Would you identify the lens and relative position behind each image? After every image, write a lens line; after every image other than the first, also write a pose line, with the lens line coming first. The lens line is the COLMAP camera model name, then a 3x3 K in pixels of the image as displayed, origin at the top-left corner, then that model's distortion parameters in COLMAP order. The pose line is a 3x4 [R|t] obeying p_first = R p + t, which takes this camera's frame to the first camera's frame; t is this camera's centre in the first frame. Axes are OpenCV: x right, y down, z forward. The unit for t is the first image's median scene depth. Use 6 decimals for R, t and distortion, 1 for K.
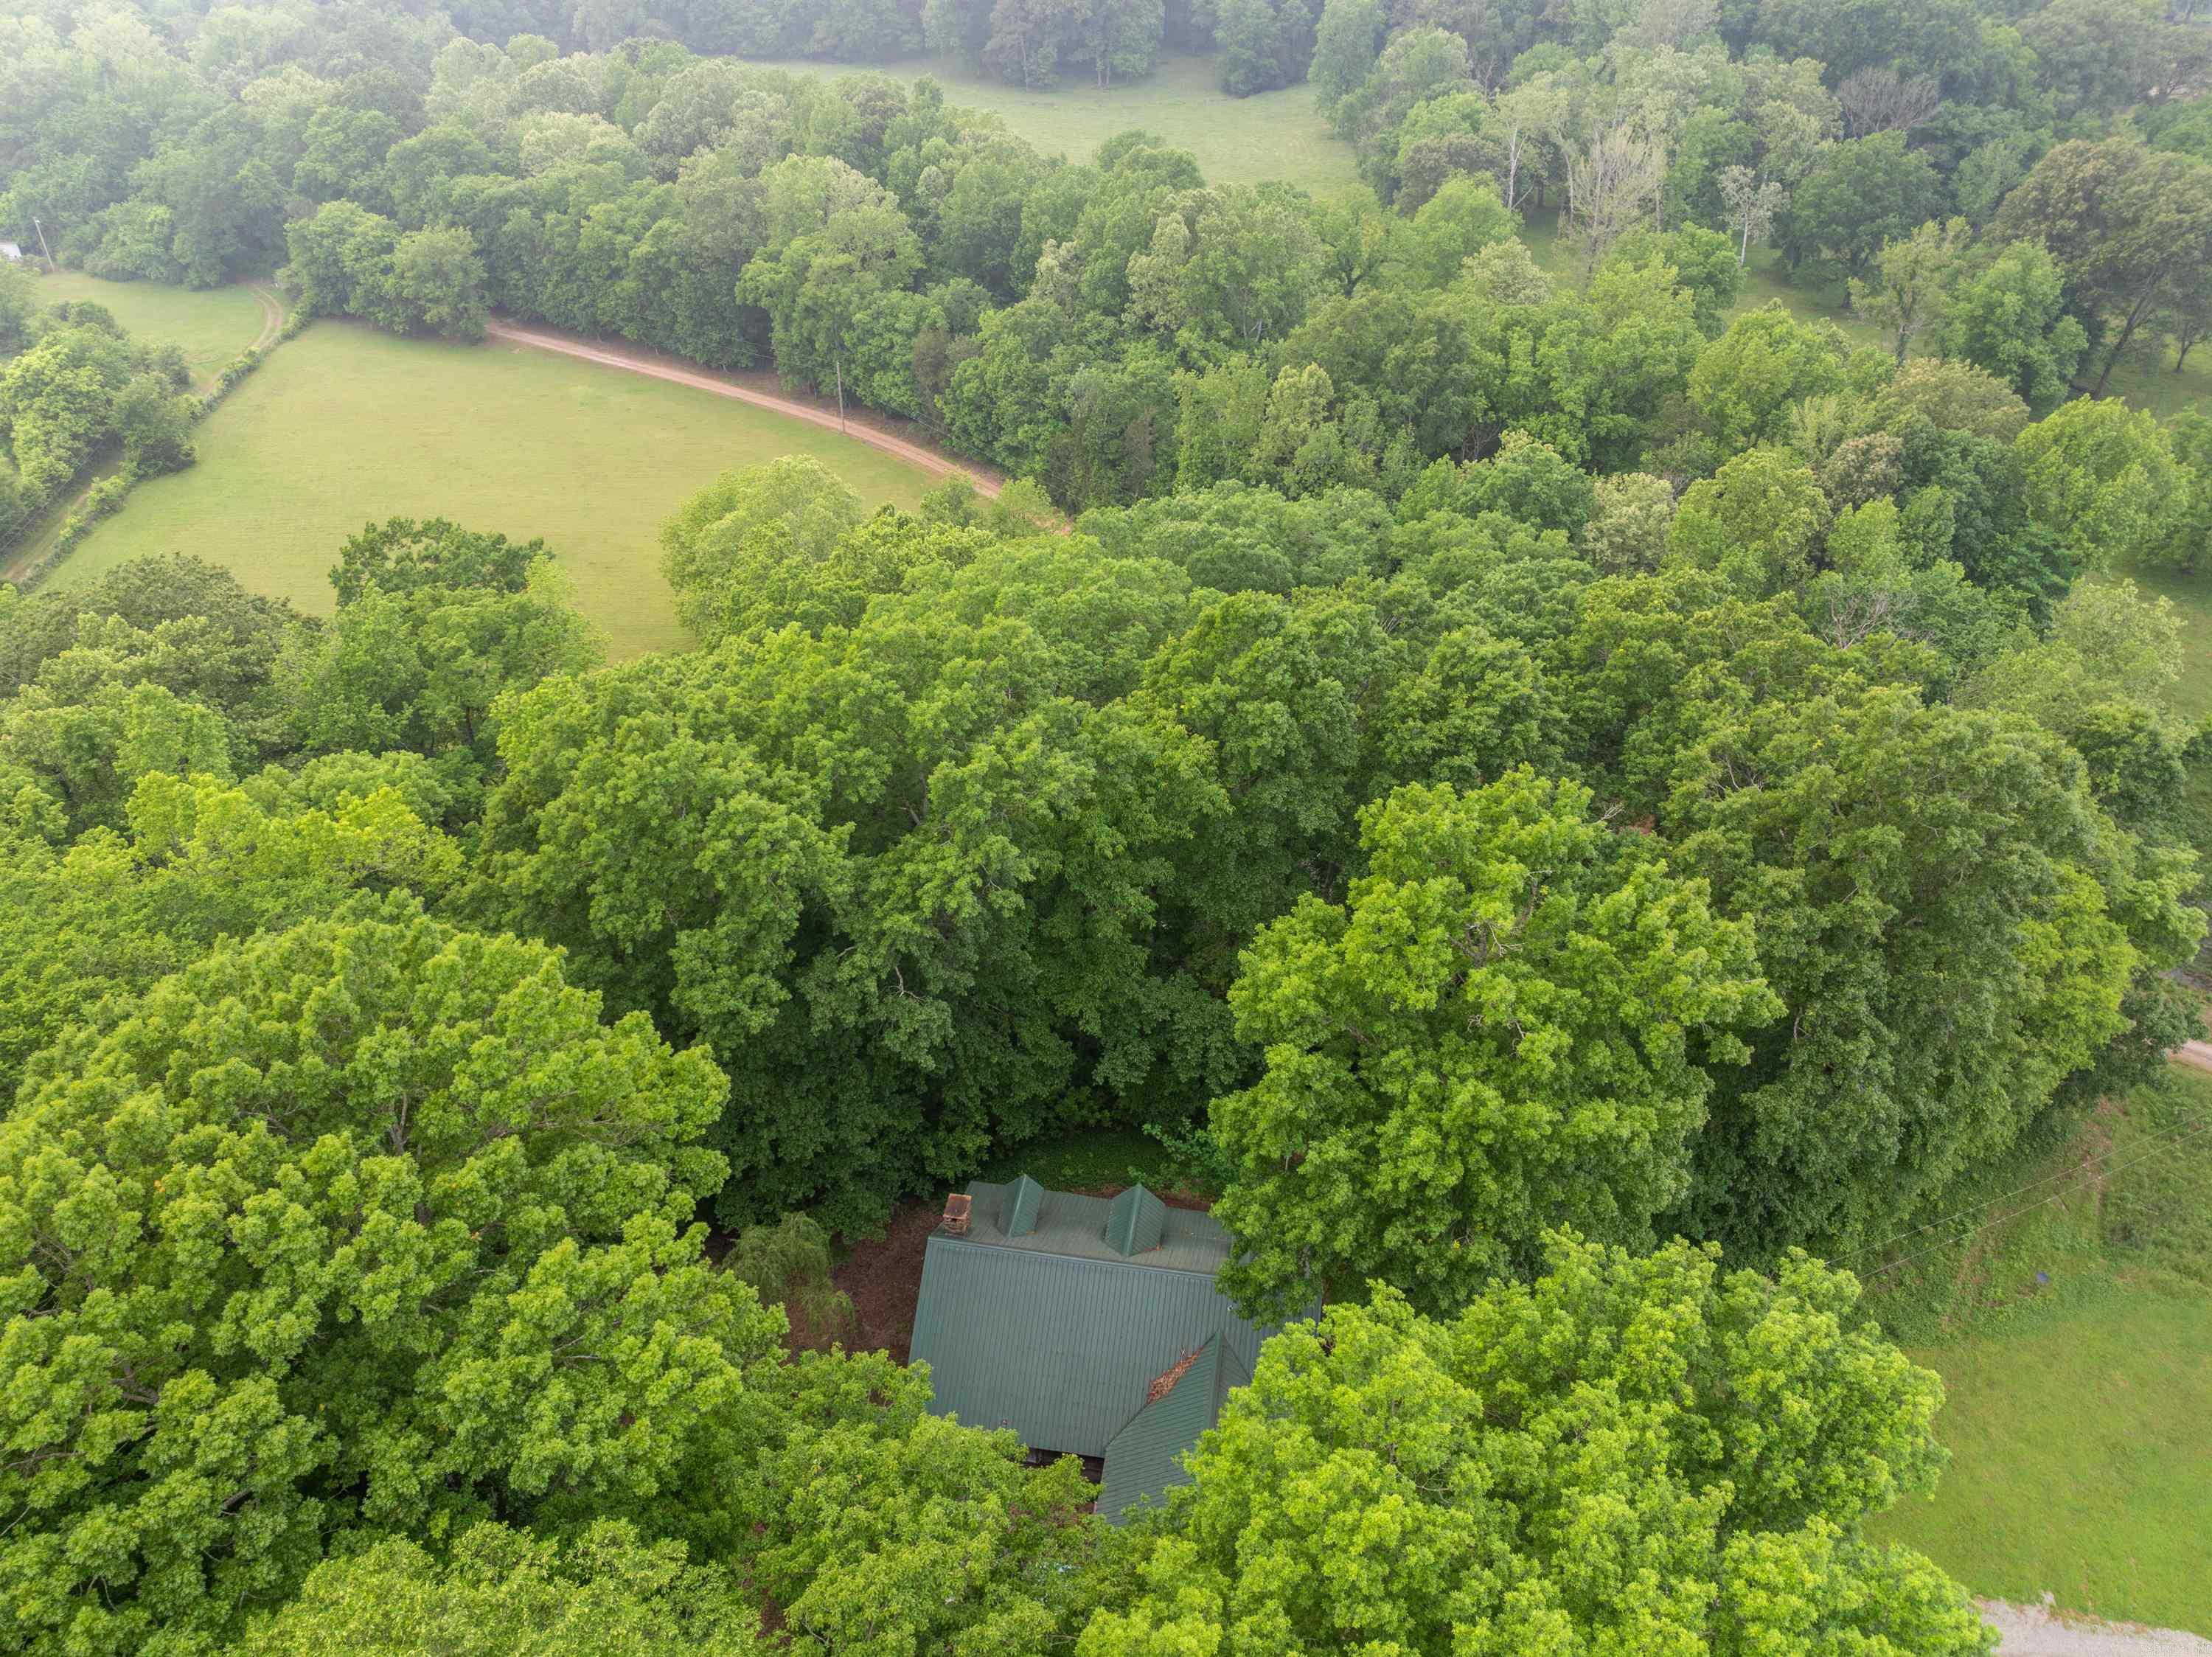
lens RADIAL K [[1845.1, 0, 1106.0], [0, 1845.1, 828.5], [0, 0, 1]] dist [-0.036029, 0.004393]
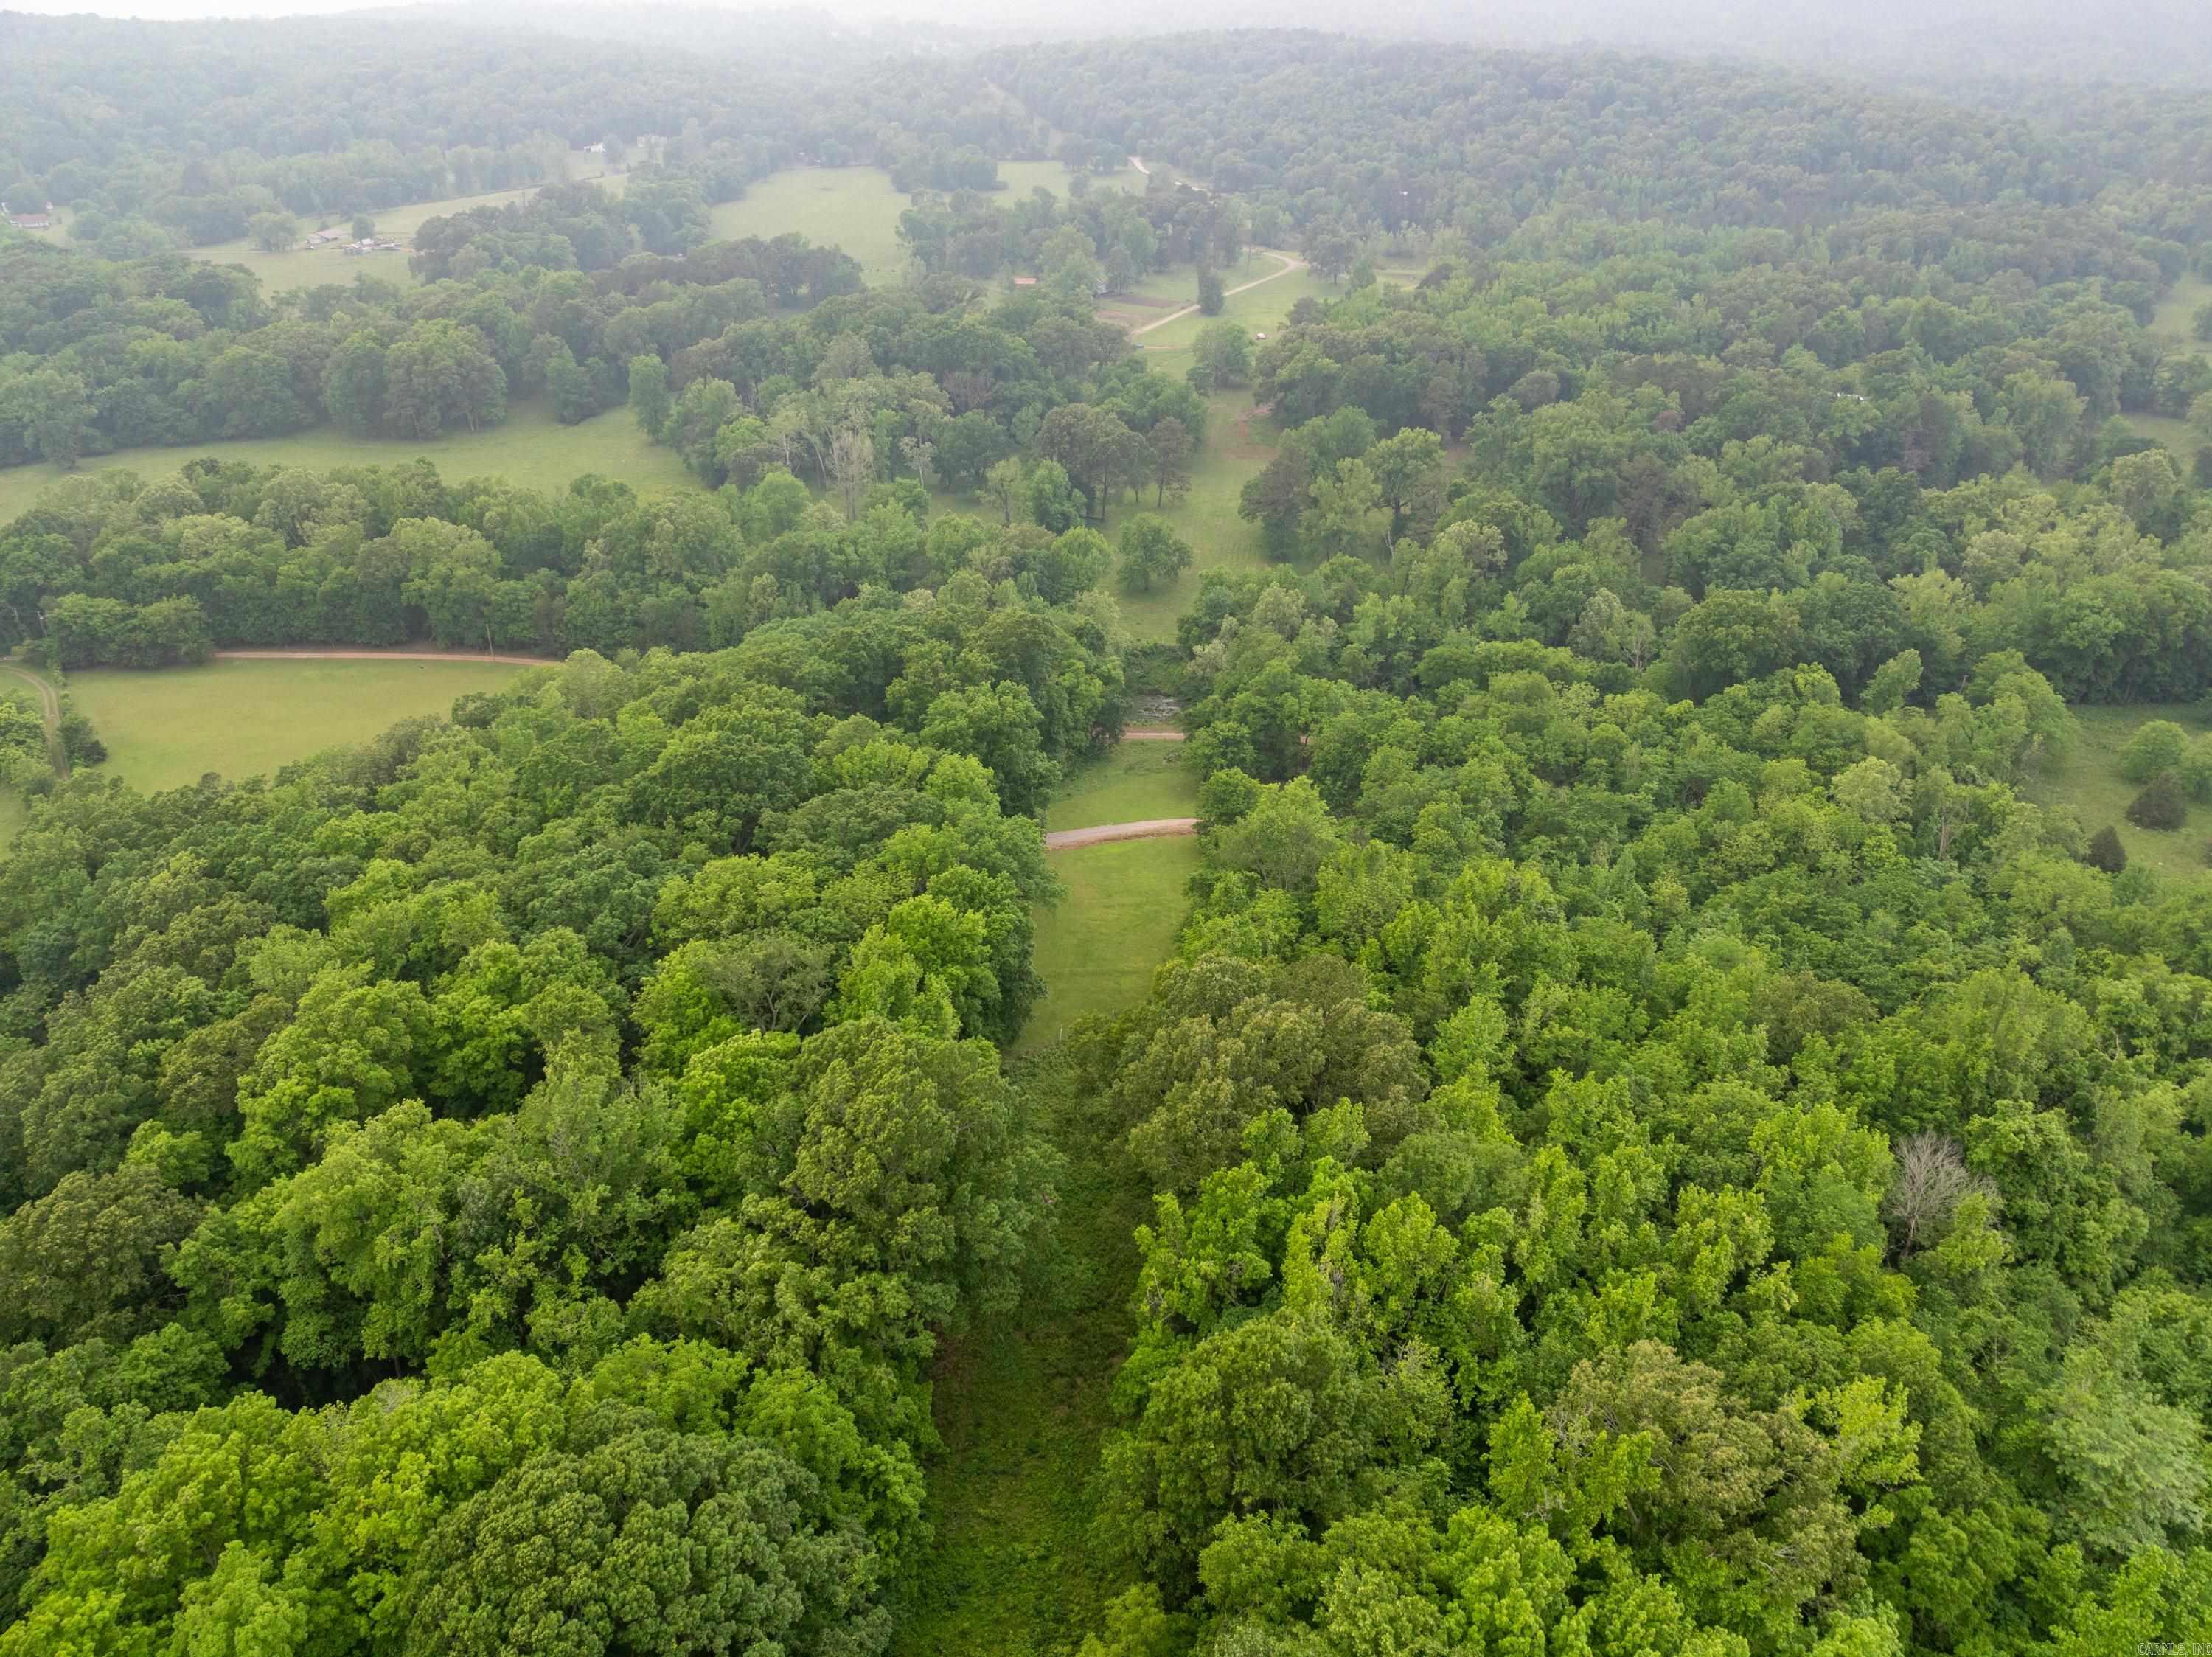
lens RADIAL K [[1845.1, 0, 1106.0], [0, 1845.1, 828.5], [0, 0, 1]] dist [-0.036029, 0.004393]
pose [[0.893453, -0.234495, 0.383085, -0.338231], [0.273108, 0.960741, -0.048867, 0.203127], [-0.356587, 0.148284, 0.922420, -0.884287]]
